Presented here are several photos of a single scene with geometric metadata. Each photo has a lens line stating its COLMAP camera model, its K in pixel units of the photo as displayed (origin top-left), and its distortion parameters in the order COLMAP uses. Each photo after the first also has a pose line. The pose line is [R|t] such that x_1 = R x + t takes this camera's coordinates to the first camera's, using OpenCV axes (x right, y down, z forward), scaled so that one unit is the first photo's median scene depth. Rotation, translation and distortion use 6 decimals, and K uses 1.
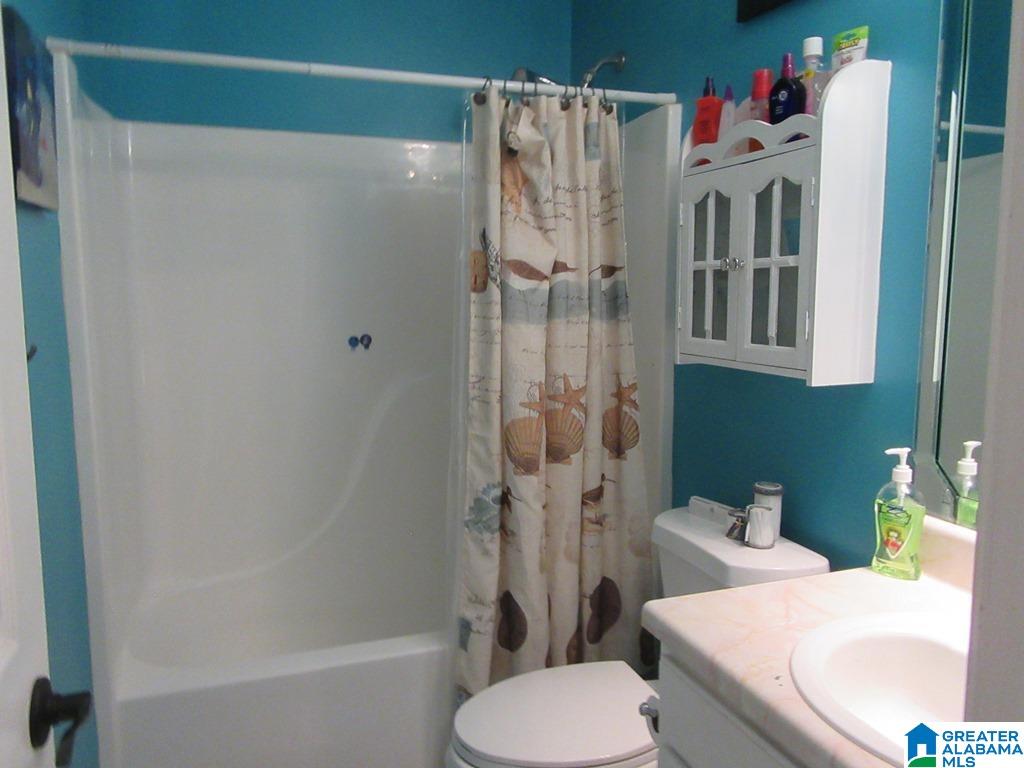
lens RADIAL K [[774.4, 0, 512.2], [0, 774.4, 382.2], [0, 0, 1]] dist [0.003582, -0.001420]
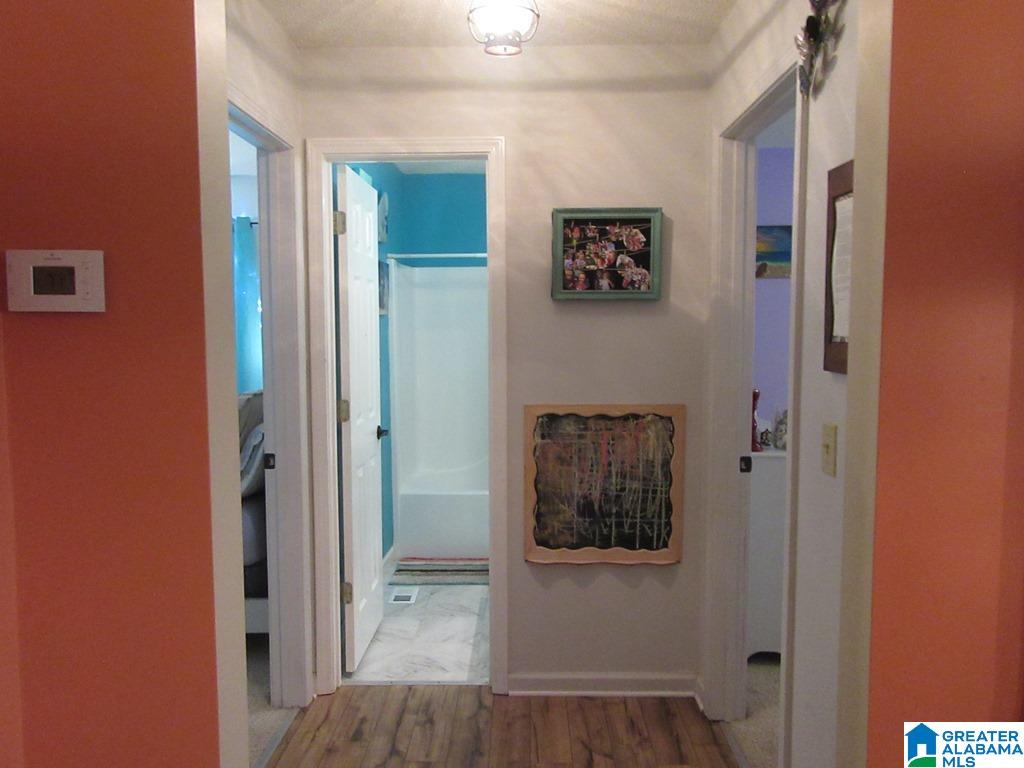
lens RADIAL K [[774.4, 0, 512.3], [0, 774.4, 384.7], [0, 0, 1]] dist [0.003582, -0.001420]
pose [[0.933796, 0.024081, -0.356994, 1.118248], [-0.041477, 0.998292, -0.041153, 0.207860], [0.355393, 0.053235, 0.933200, -1.916455]]
